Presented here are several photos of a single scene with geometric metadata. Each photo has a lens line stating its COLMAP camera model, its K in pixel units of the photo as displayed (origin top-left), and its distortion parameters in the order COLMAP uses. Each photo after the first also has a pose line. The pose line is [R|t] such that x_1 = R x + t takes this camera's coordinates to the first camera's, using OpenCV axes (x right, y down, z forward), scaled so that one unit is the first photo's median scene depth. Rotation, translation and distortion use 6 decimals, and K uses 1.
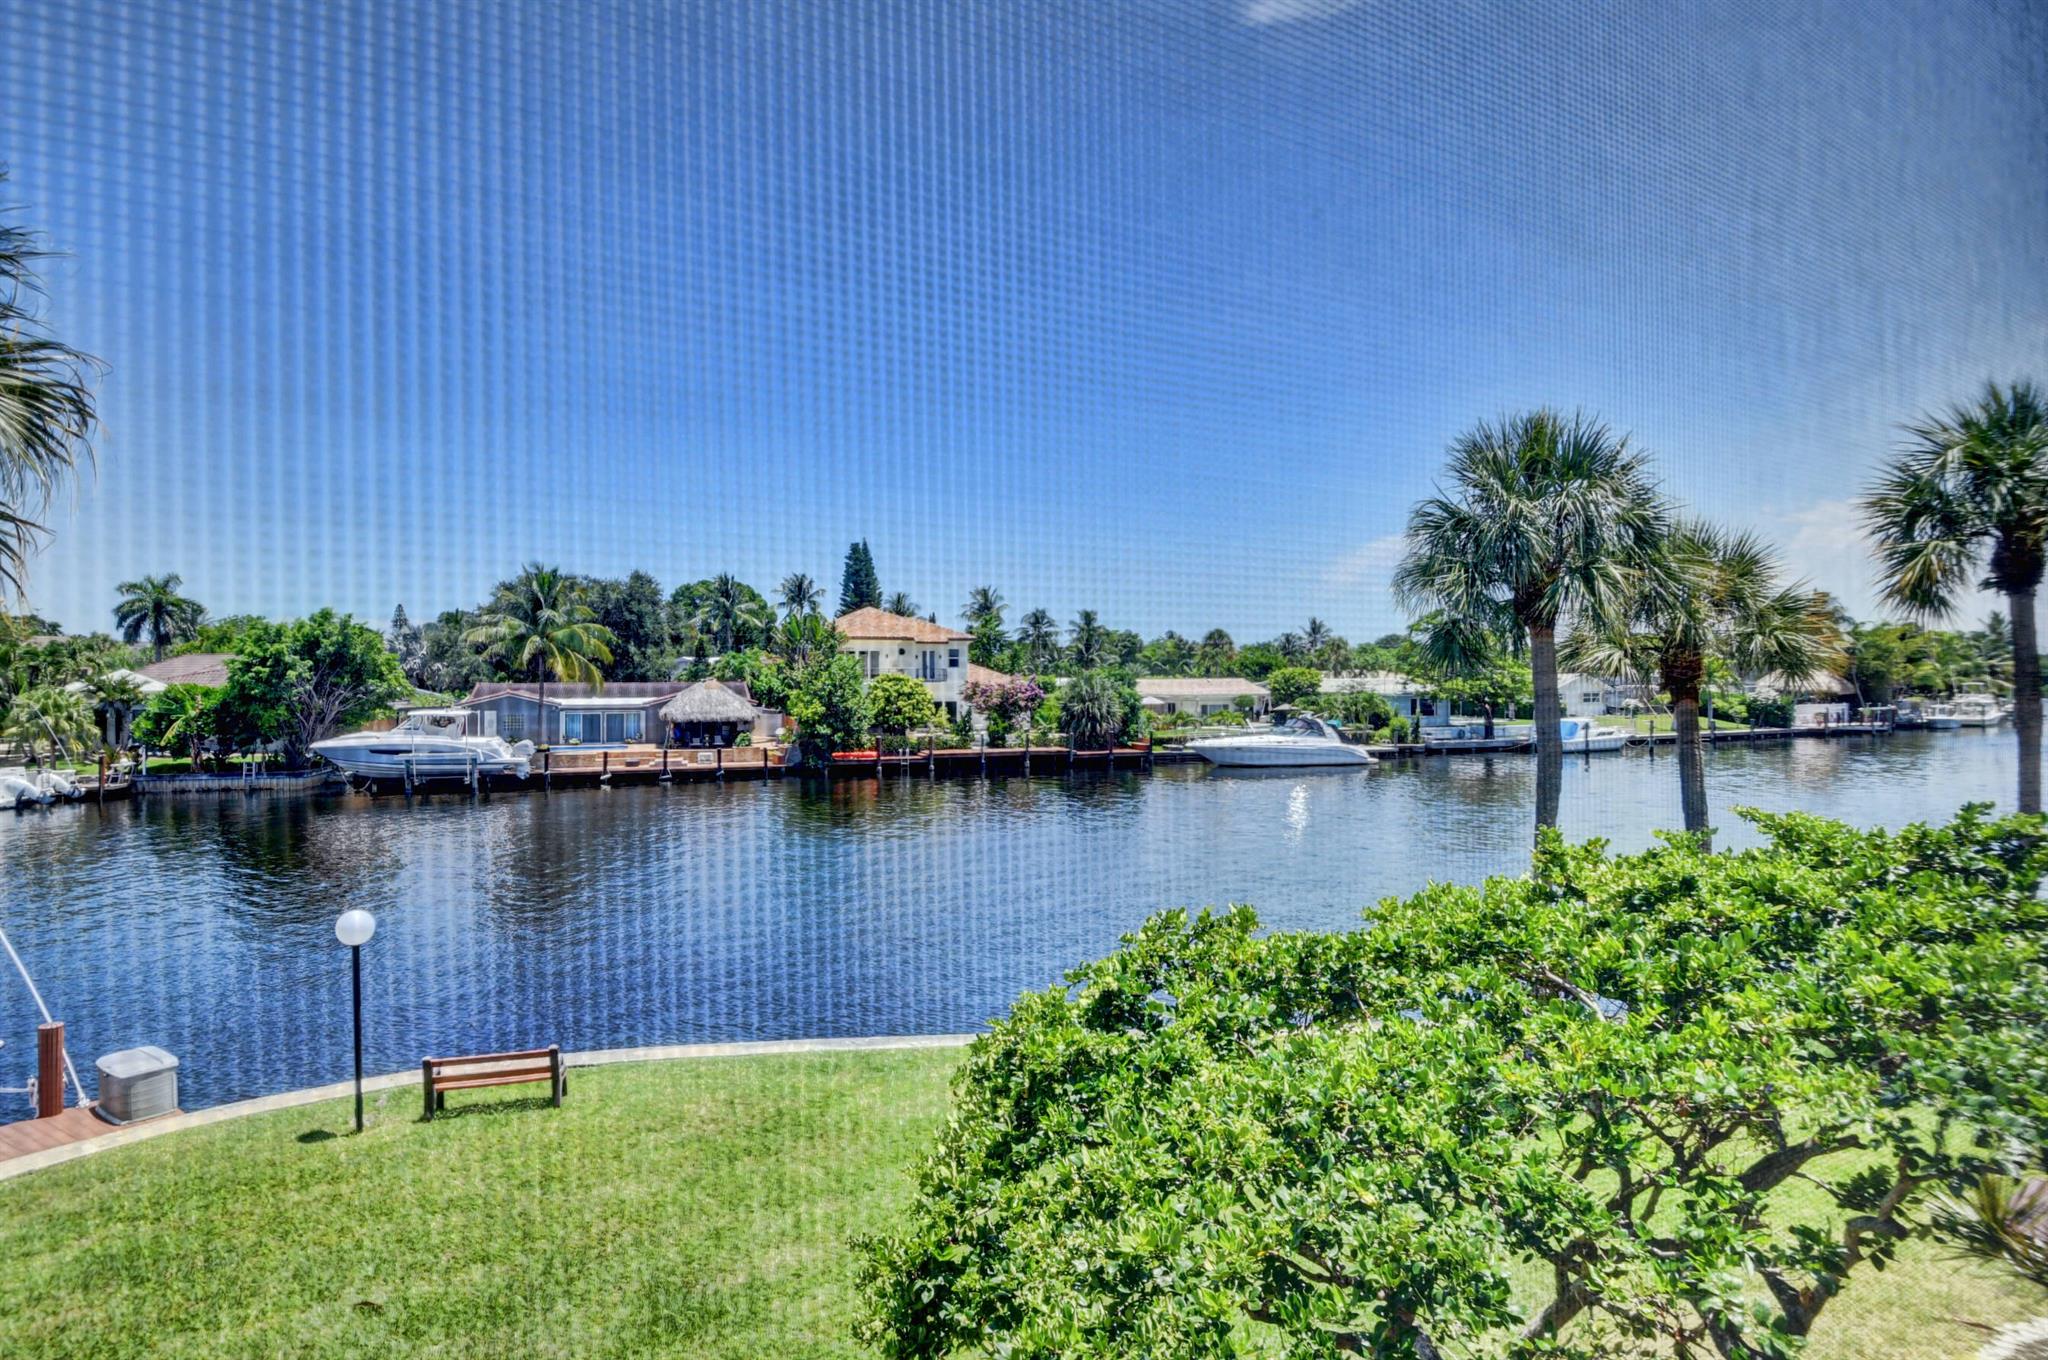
lens RADIAL K [[1106.2, 0, 1024.0], [0, 1106.2, 680.0], [0, 0, 1]] dist [0.013096, -0.030742]
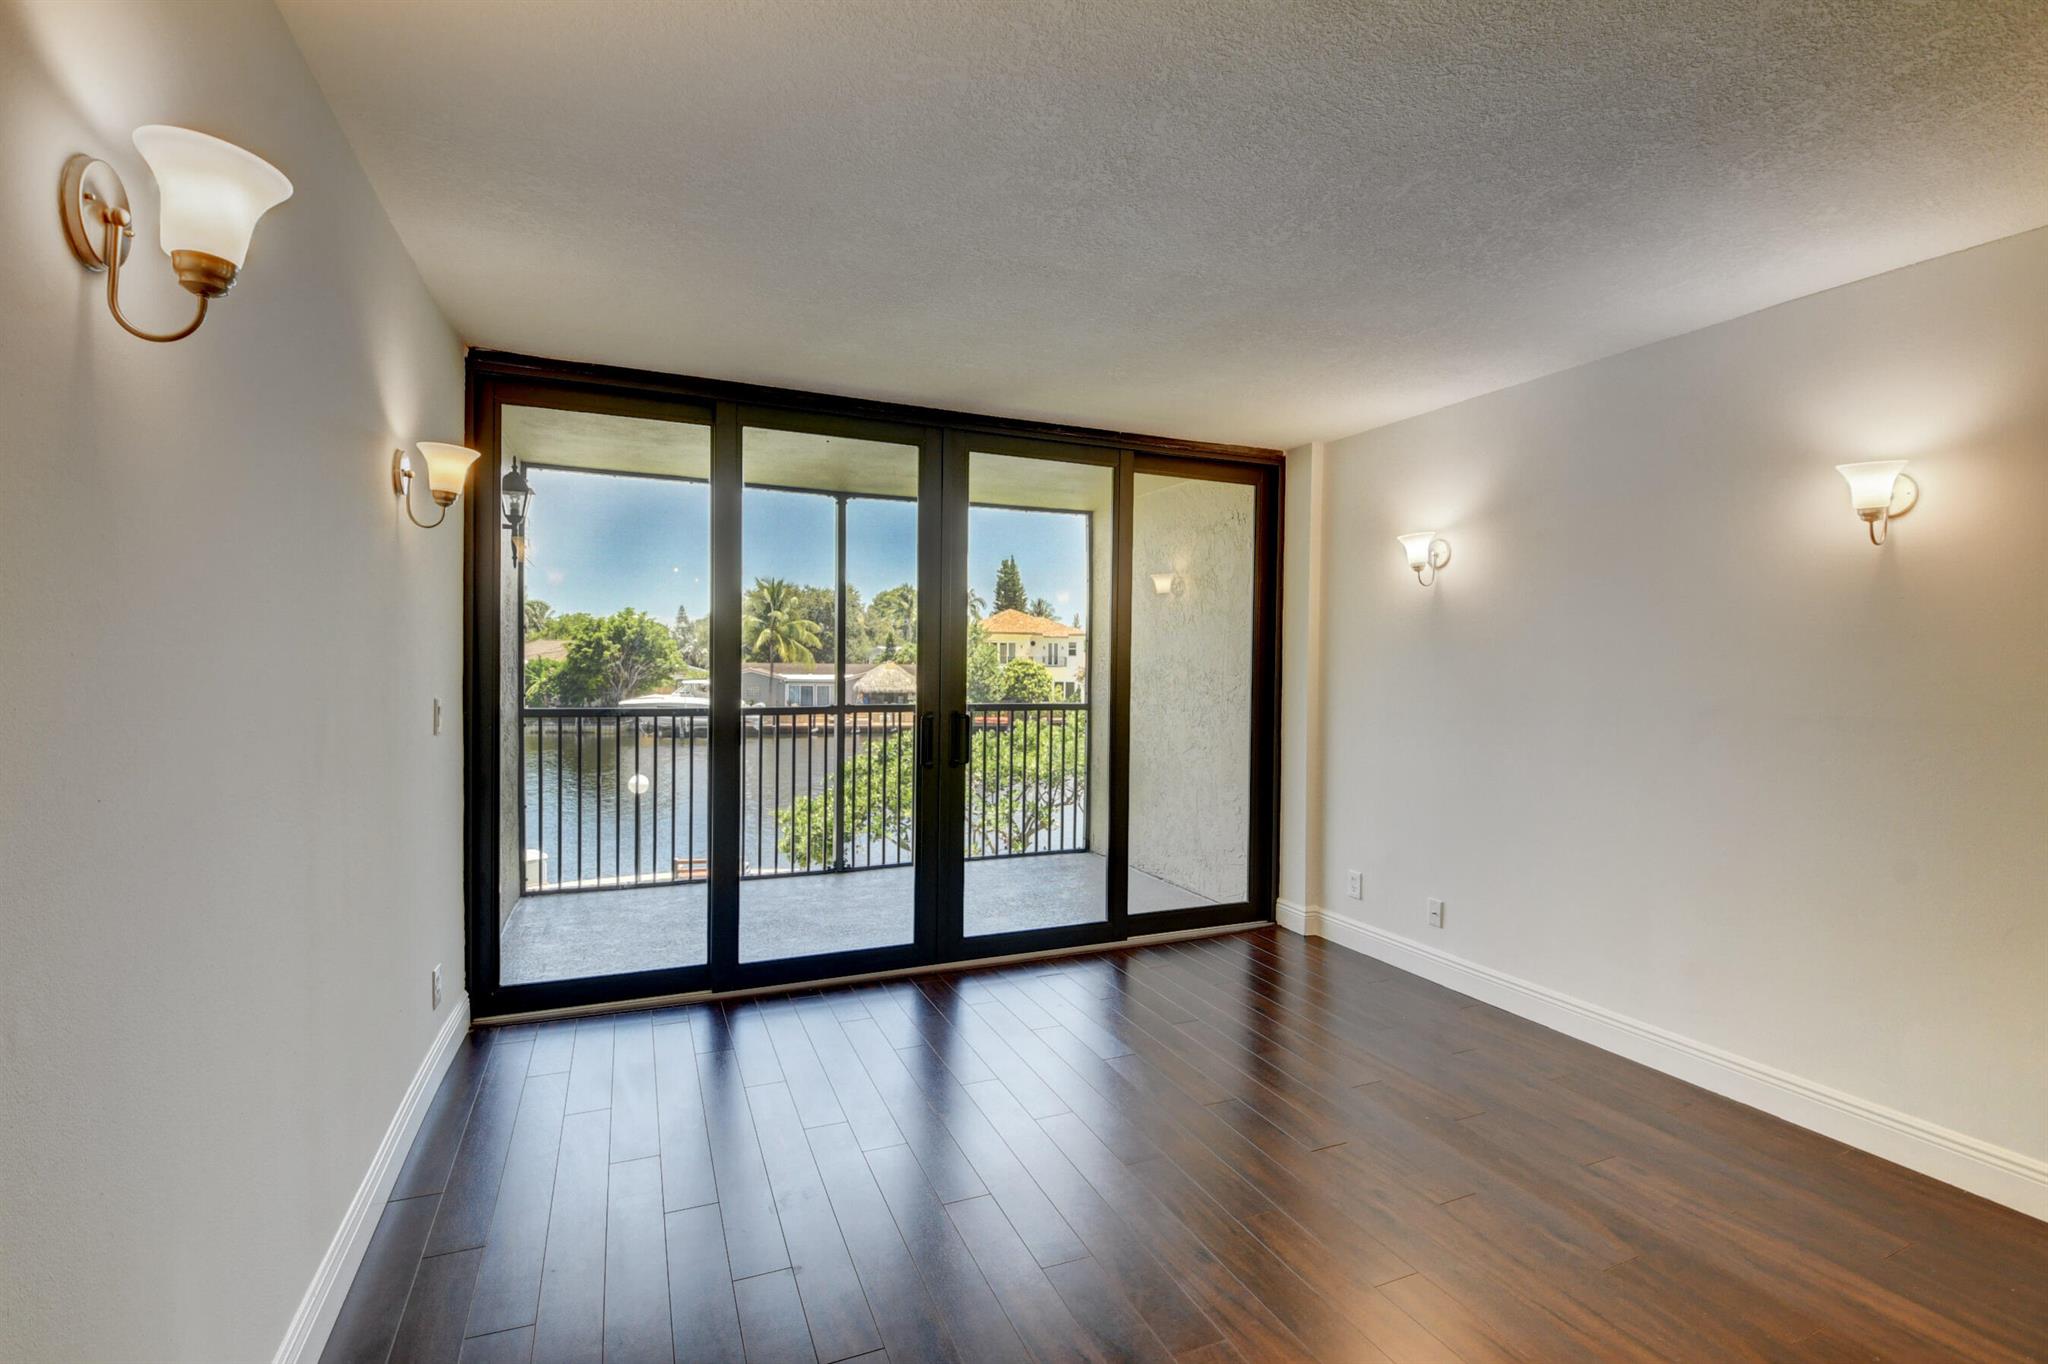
lens RADIAL K [[895.1, 0, 1017.5], [0, 895.1, 672.3], [0, 0, 1]] dist [0.025218, -0.030598]
pose [[0.987702, 0.015292, -0.155598, 0.046176], [-0.014704, 0.999880, 0.004924, 0.004571], [0.155655, -0.002576, 0.987808, -0.069809]]
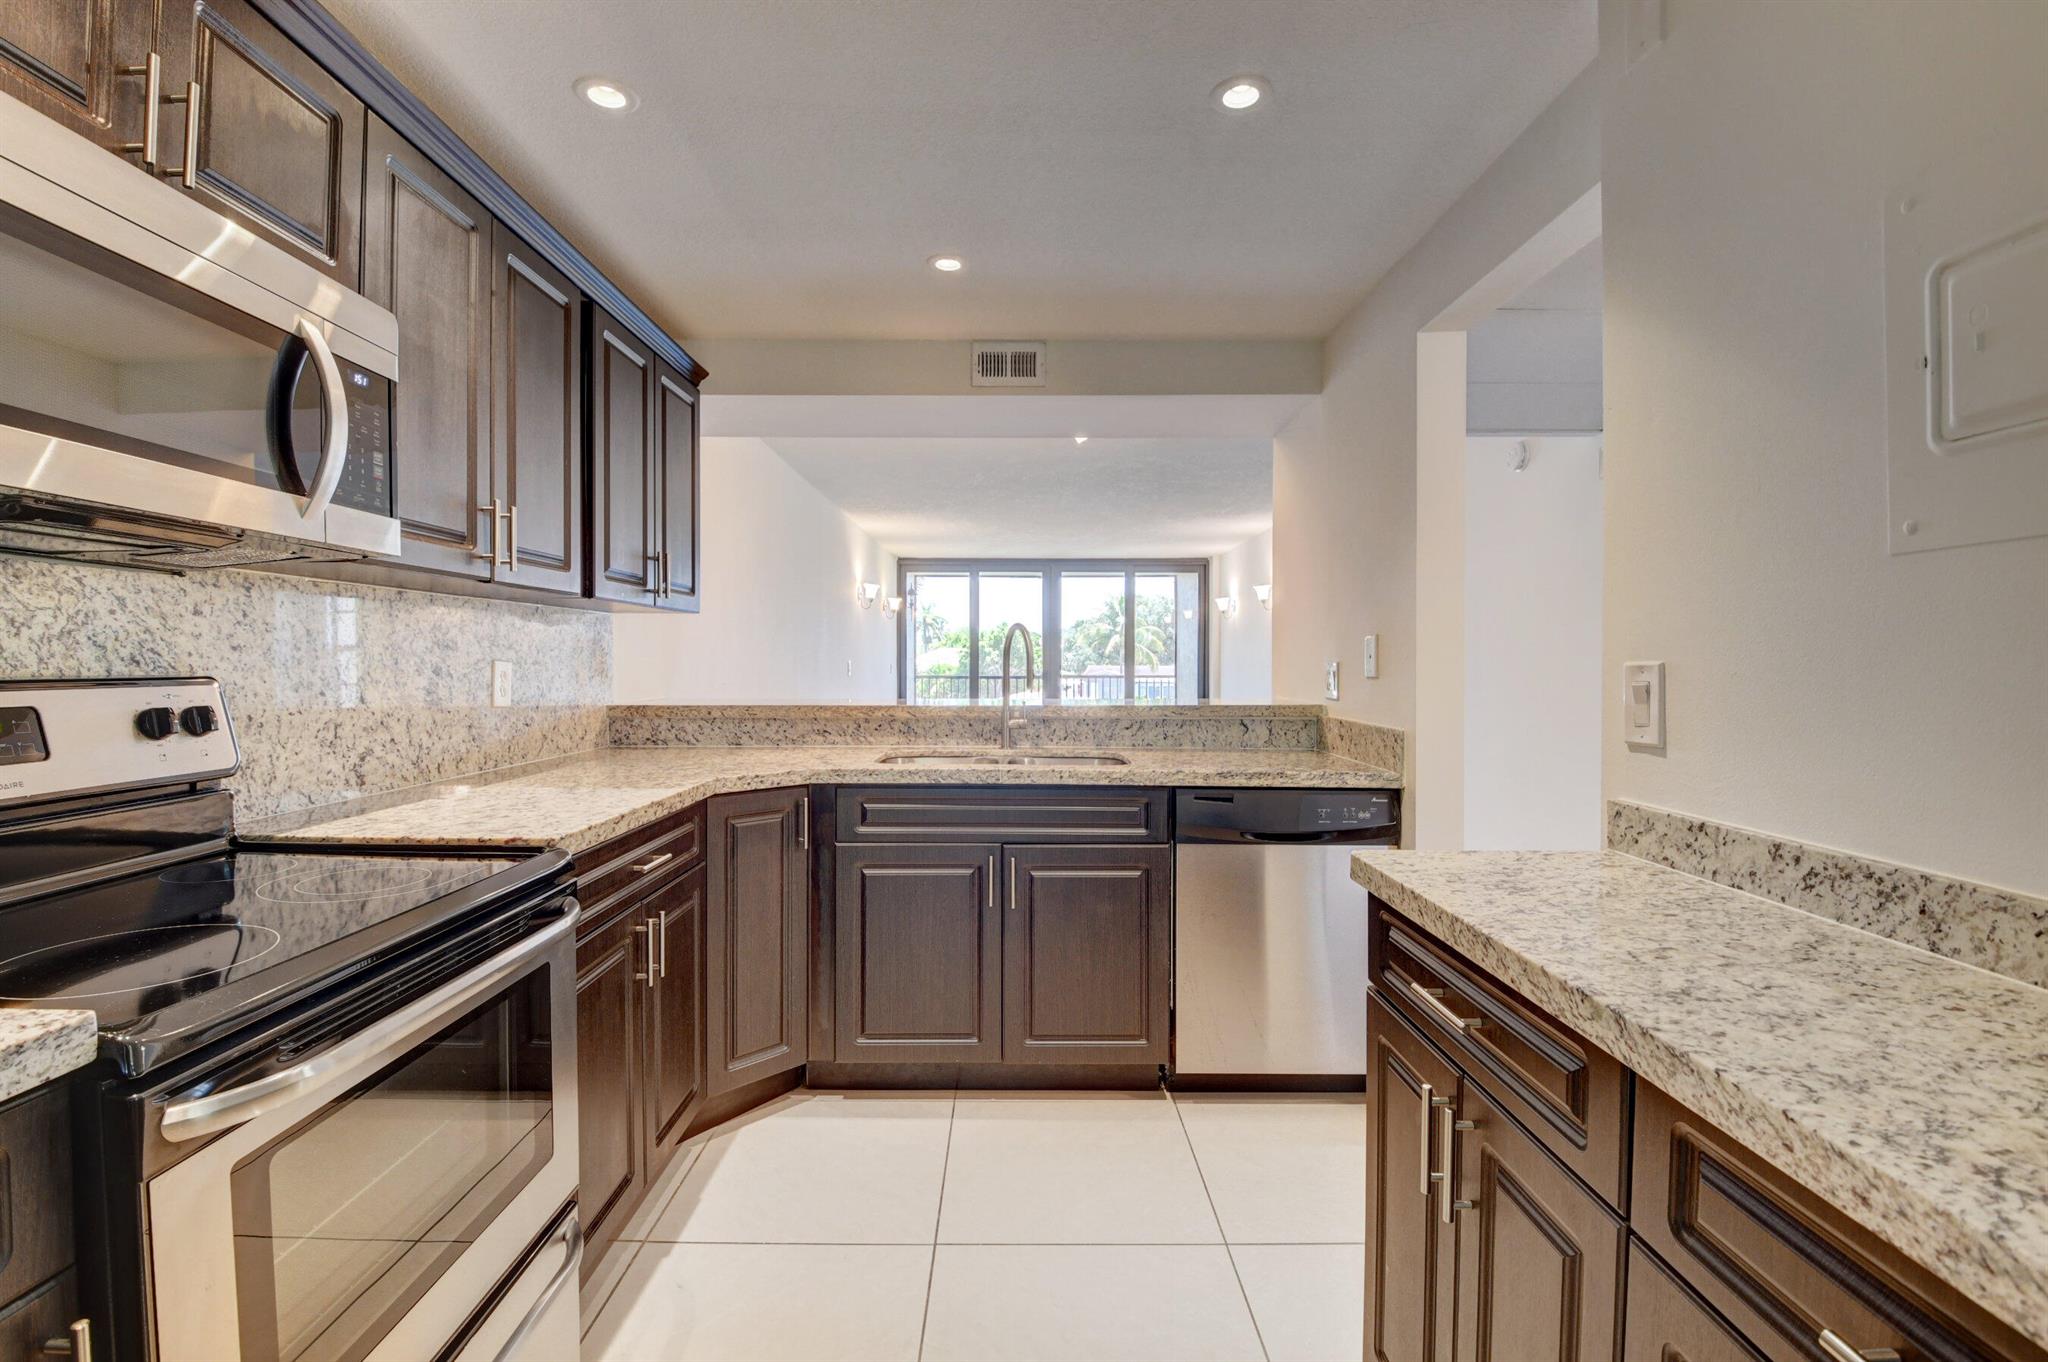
lens RADIAL K [[895.1, 0, 1017.5], [0, 895.1, 671.3], [0, 0, 1]] dist [0.025218, -0.030598]
pose [[0.846756, 0.008790, -0.531909, 0.105883], [-0.007739, 0.999961, 0.004204, 0.006796], [0.531925, 0.000557, 0.846791, -0.142515]]
